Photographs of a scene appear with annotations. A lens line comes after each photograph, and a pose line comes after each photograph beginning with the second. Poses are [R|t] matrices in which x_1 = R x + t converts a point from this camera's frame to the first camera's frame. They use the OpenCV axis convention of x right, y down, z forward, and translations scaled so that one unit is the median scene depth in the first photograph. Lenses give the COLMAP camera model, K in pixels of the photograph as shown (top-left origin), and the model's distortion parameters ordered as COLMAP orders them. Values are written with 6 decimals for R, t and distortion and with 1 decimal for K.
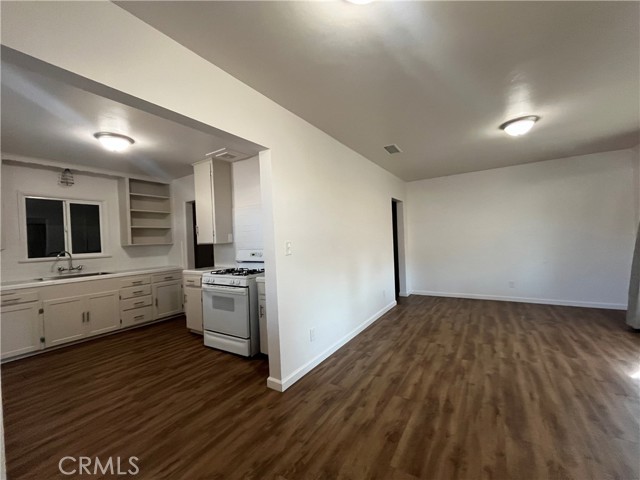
lens RADIAL K [[261.7, 0, 318.8], [0, 261.7, 241.9], [0, 0, 1]] dist [-0.002048, -0.000498]
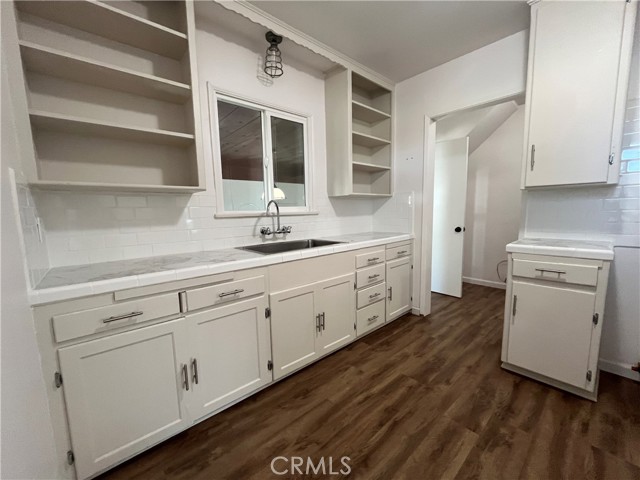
lens RADIAL K [[261.7, 0, 318.8], [0, 261.7, 241.9], [0, 0, 1]] dist [-0.002048, -0.000498]
pose [[0.964587, 0.048286, -0.259309, -0.779919], [-0.017111, 0.992485, 0.121163, 0.059047], [0.263211, -0.112435, 0.958164, 0.510283]]
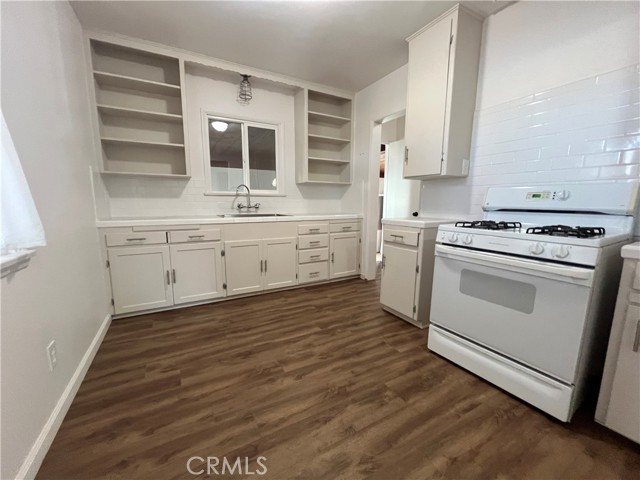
lens RADIAL K [[261.7, 0, 318.8], [0, 261.7, 241.9], [0, 0, 1]] dist [-0.002048, -0.000498]
pose [[0.884129, 0.115269, -0.452801, -0.386652], [-0.044280, 0.985401, 0.164391, 0.072822], [0.465140, -0.125293, 0.876326, 0.381785]]
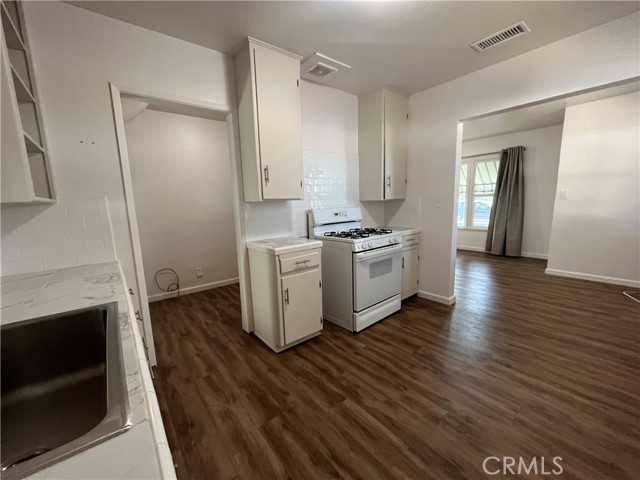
lens RADIAL K [[261.7, 0, 318.8], [0, 261.7, 241.9], [0, 0, 1]] dist [-0.002048, -0.000498]
pose [[0.308564, -0.121008, 0.943475, -1.078480], [0.025009, 0.992564, 0.119125, 0.035818], [-0.950875, -0.013162, 0.309296, 0.811363]]
